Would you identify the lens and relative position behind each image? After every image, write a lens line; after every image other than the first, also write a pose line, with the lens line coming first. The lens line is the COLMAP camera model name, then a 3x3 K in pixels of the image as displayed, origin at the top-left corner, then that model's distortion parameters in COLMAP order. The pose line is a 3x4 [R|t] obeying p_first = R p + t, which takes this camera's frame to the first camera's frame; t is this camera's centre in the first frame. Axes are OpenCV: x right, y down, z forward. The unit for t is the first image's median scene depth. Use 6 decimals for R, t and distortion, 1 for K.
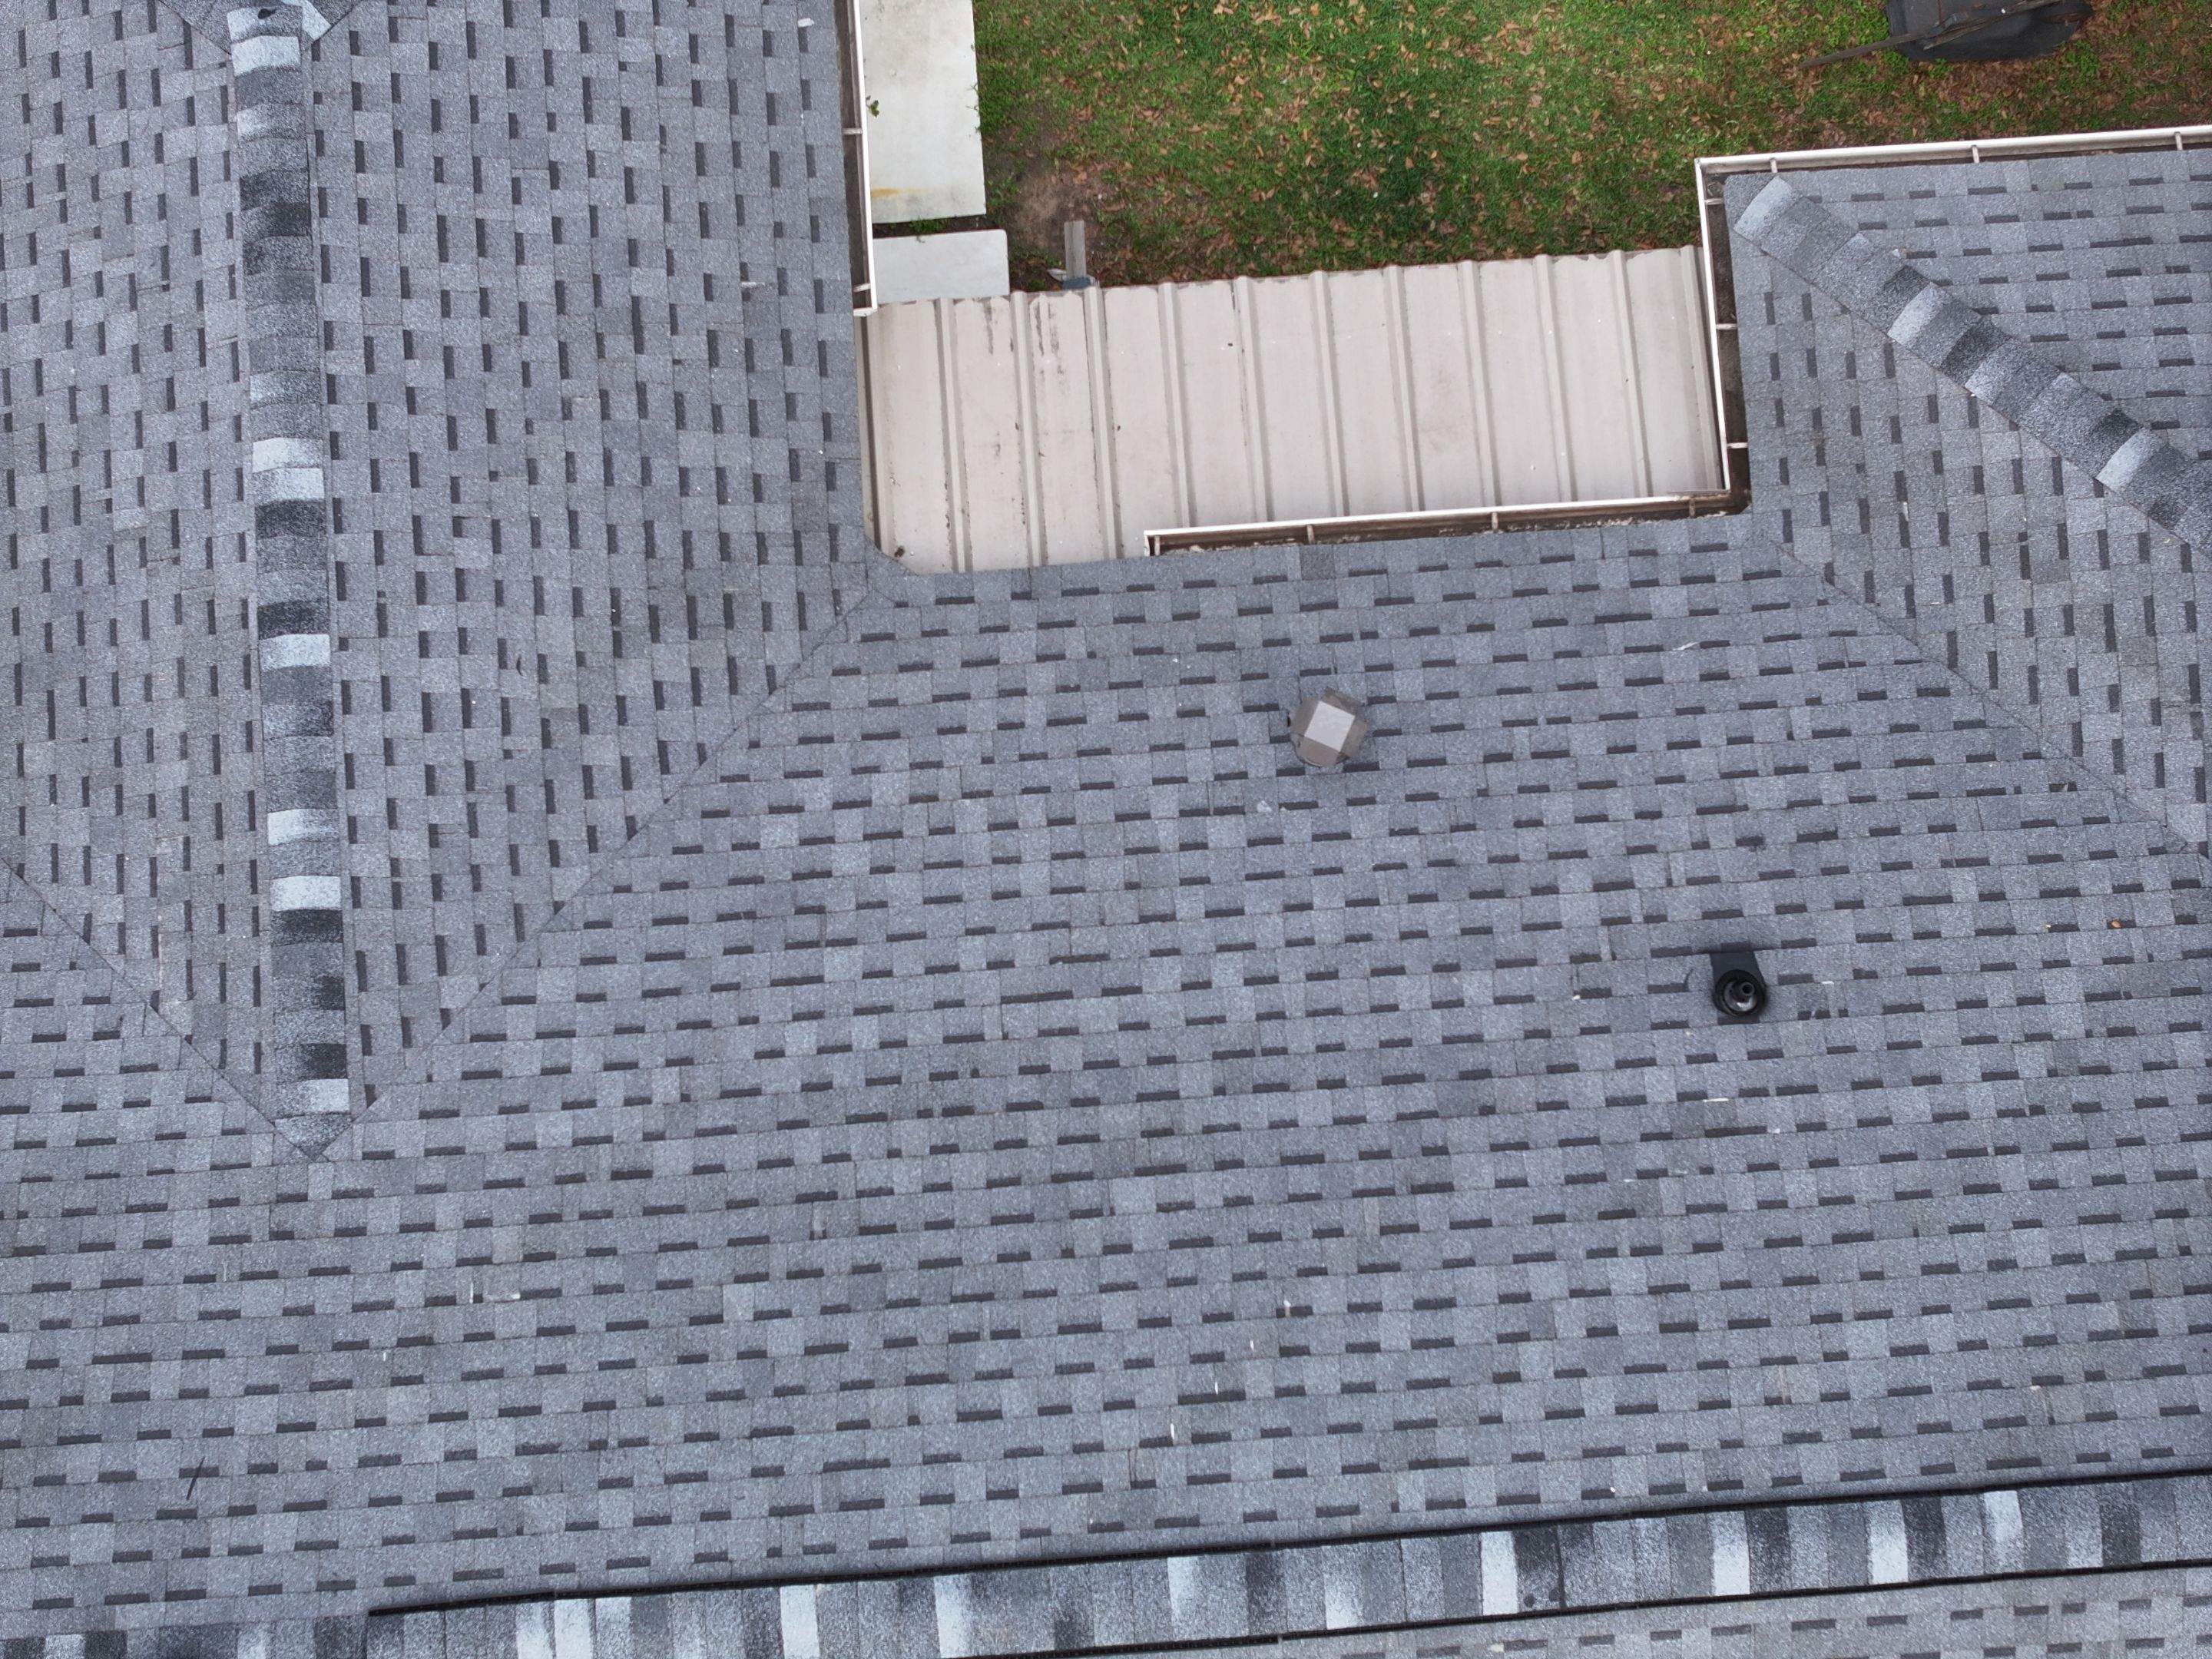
lens RADIAL K [[4411.4, 0, 1113.1], [0, 4411.4, 806.8], [0, 0, 1]] dist [-0.128449, 0.000000]
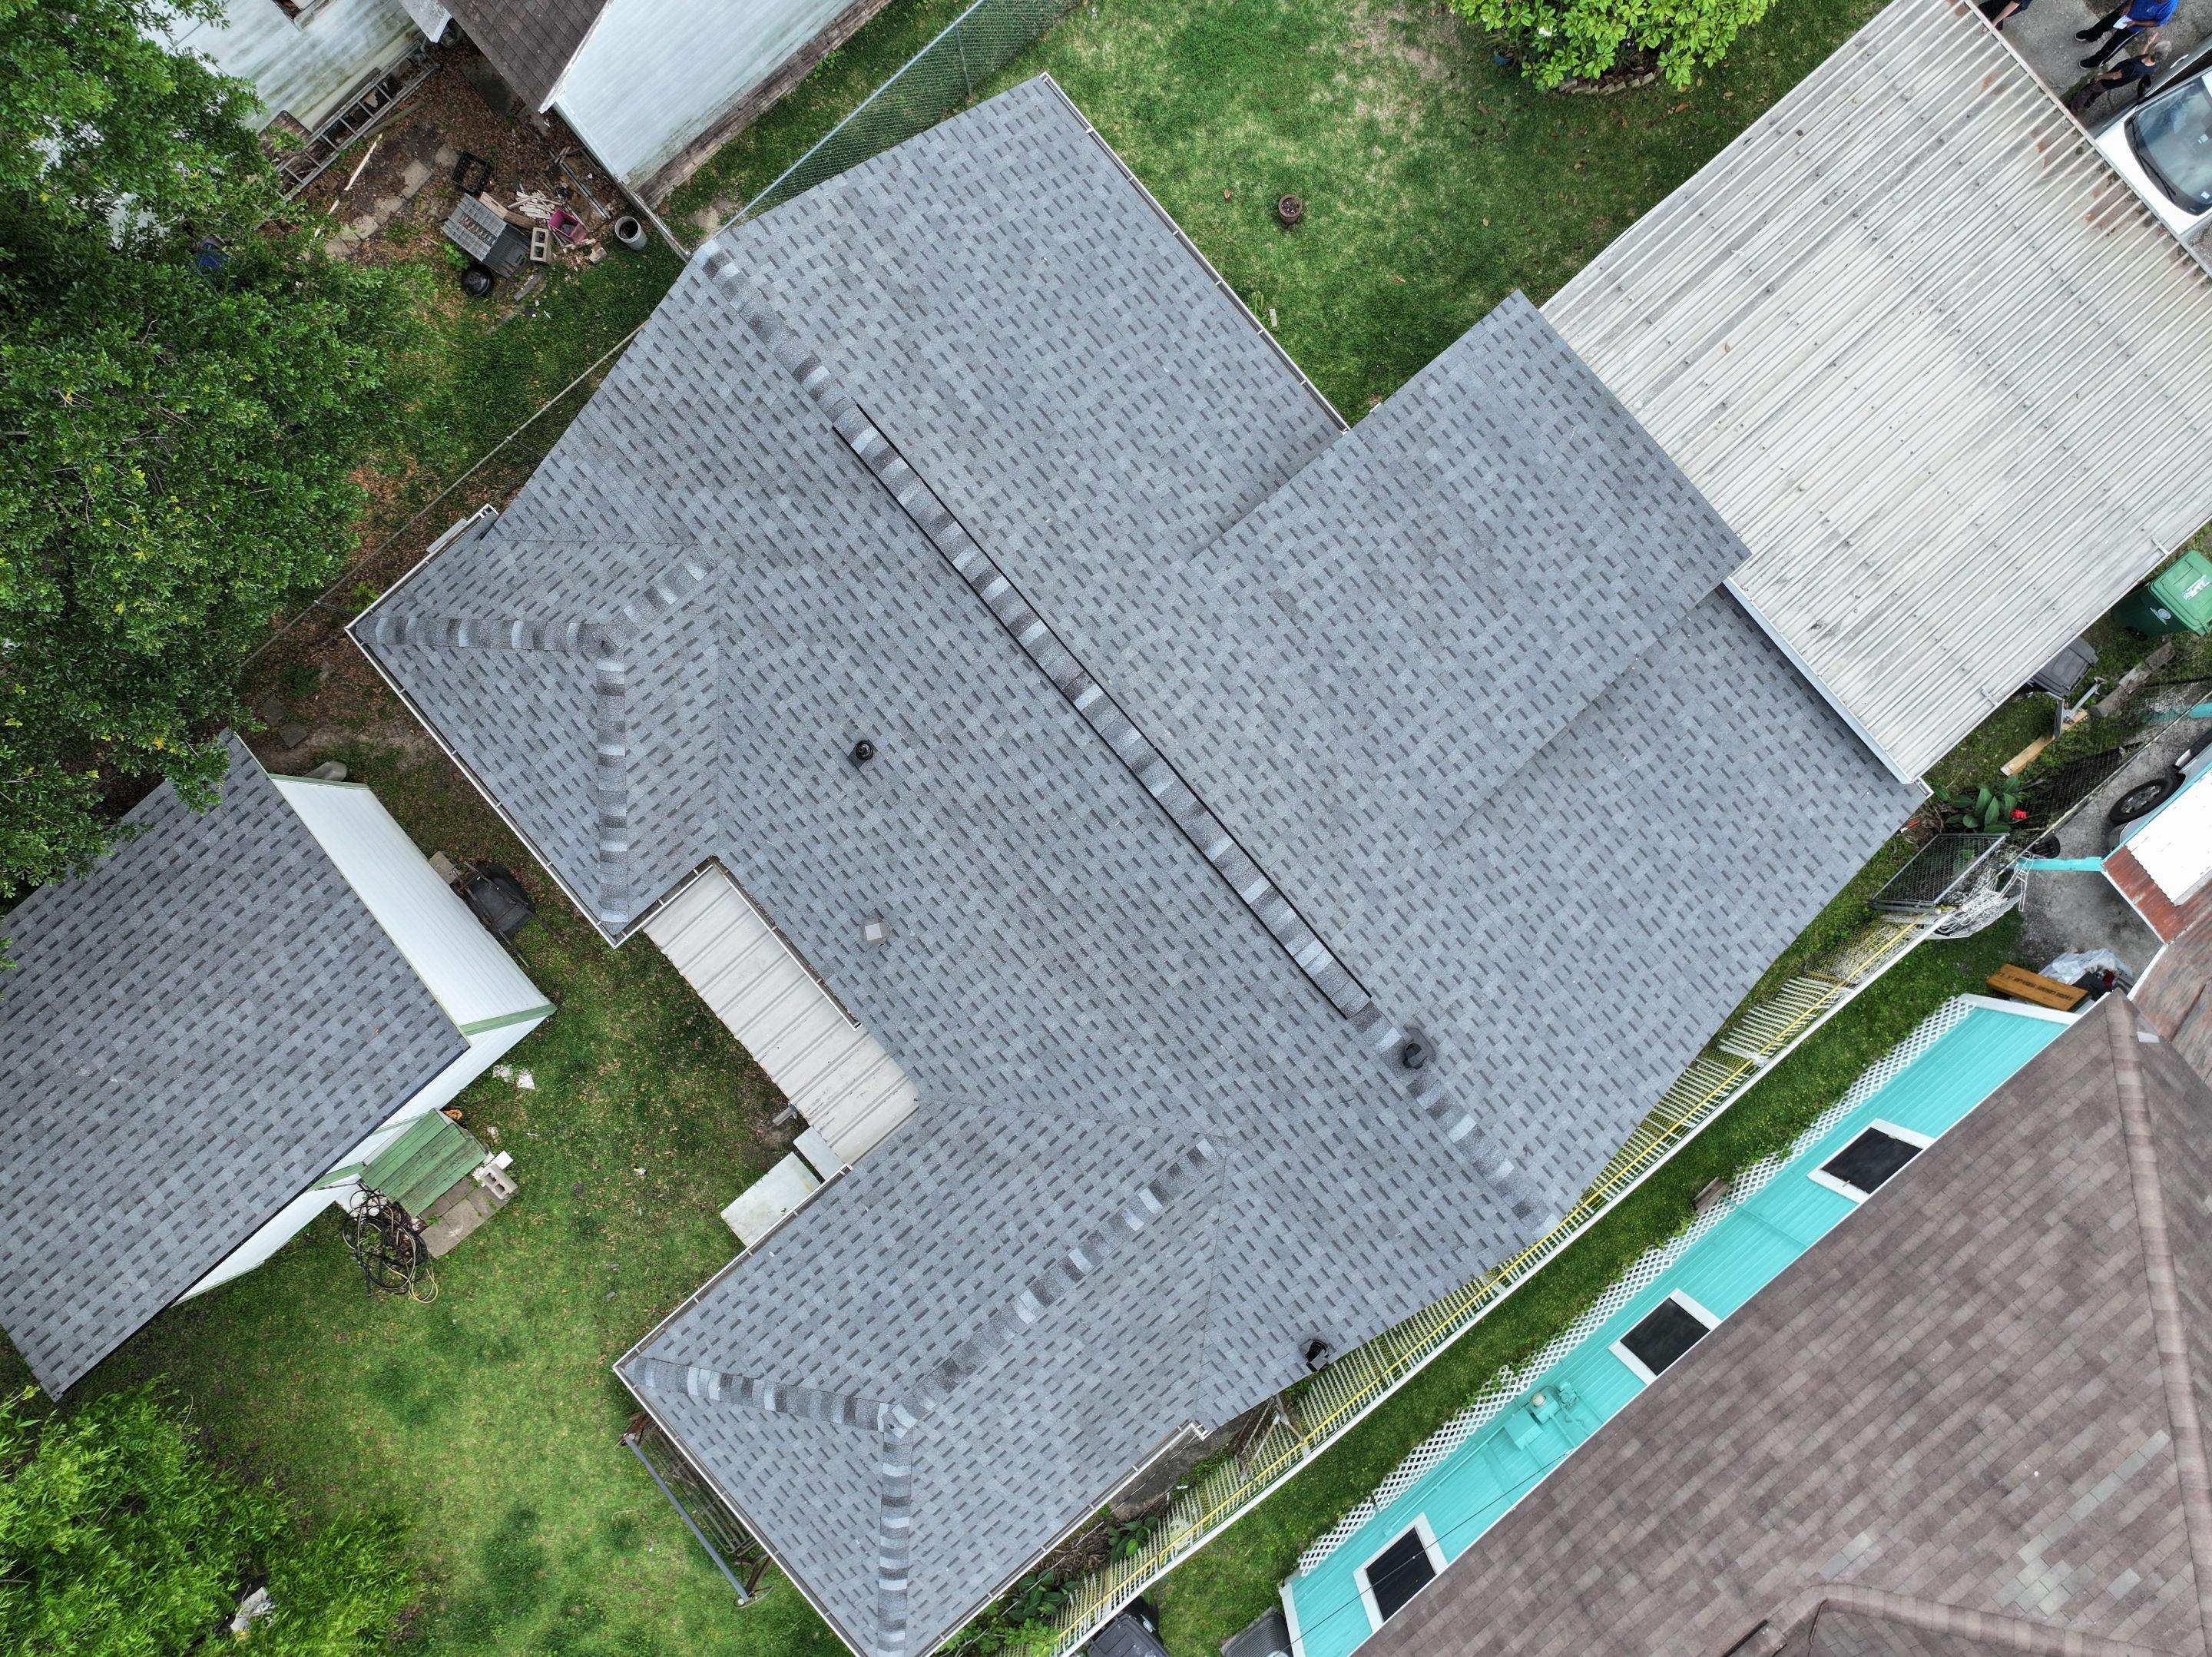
lens RADIAL K [[1557.9, 0, 1114.0], [0, 1557.9, 821.9], [0, 0, 1]] dist [0.001503, 0.010916]
pose [[-0.596384, -0.802553, 0.015335, 0.000758], [0.795486, -0.588362, 0.145024, 0.000150], [-0.107367, 0.098689, 0.989309, 0.038072]]
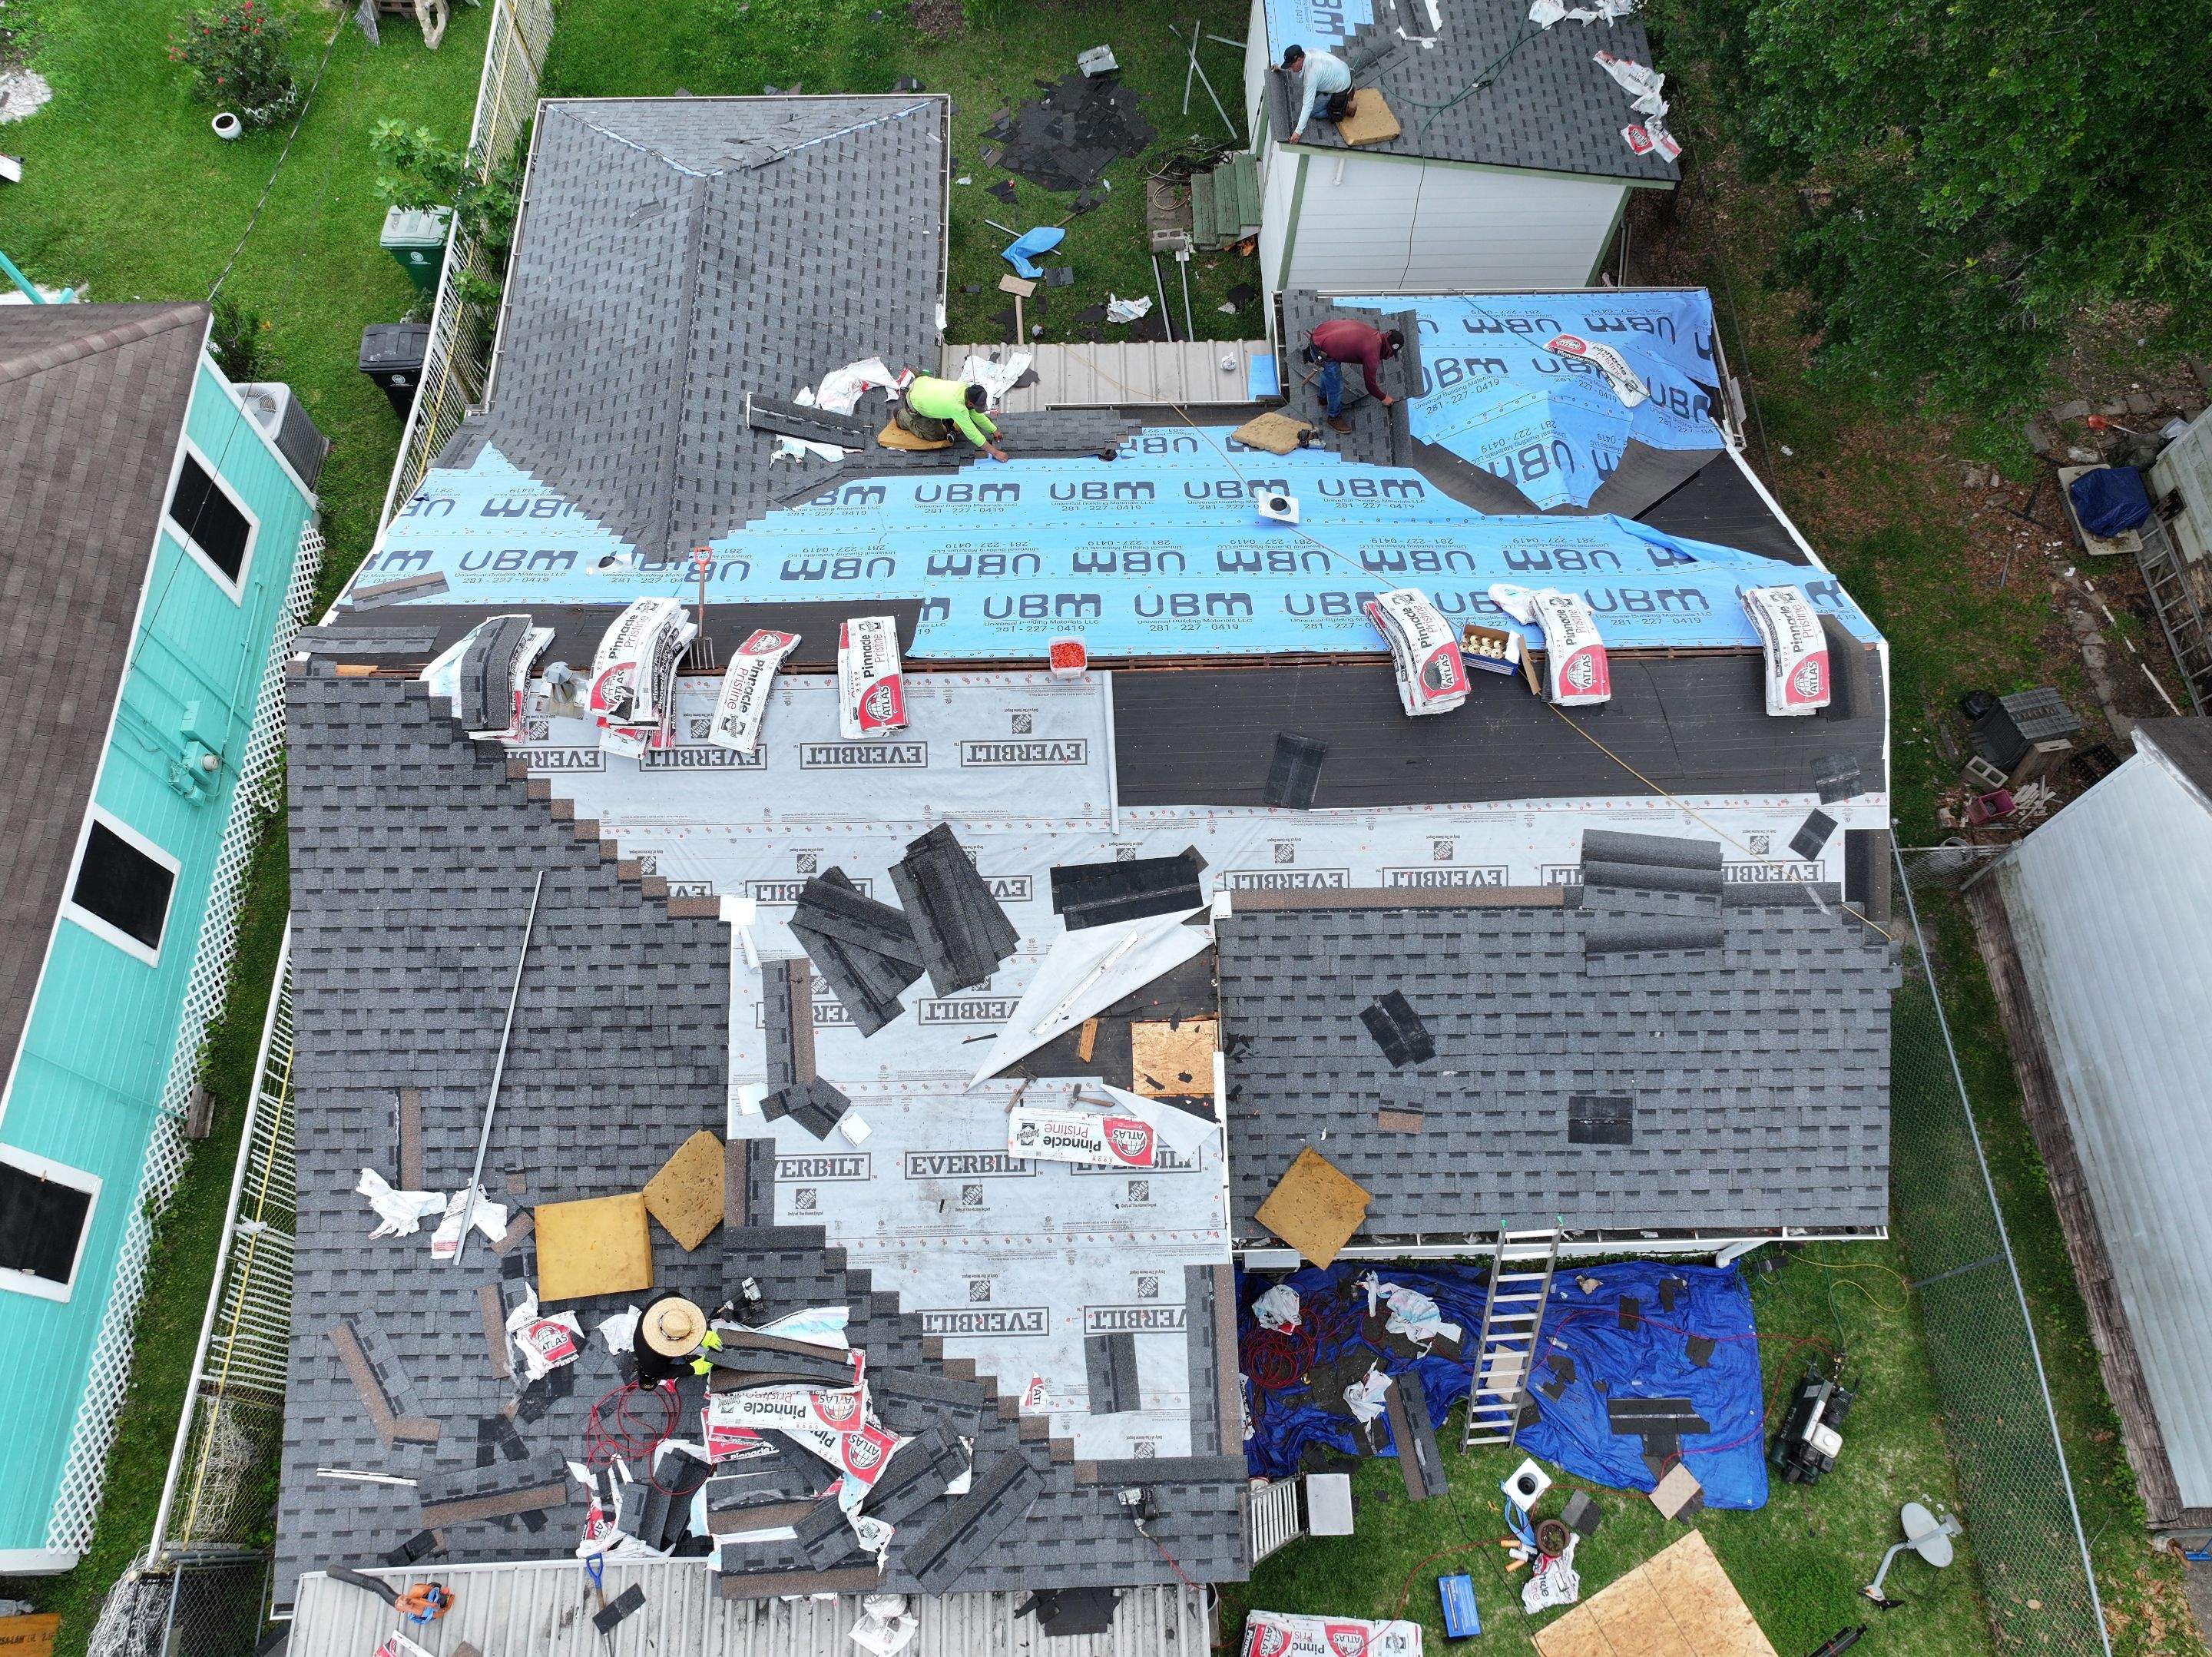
lens RADIAL K [[1557.9, 0, 1104.5], [0, 1557.9, 818.7], [0, 0, 1]] dist [0.001503, 0.010916]
pose [[0.998750, 0.047685, -0.014978, 0.070064], [-0.049977, 0.957153, -0.285239, 0.441789], [0.000734, 0.285631, 0.958339, 0.243429]]
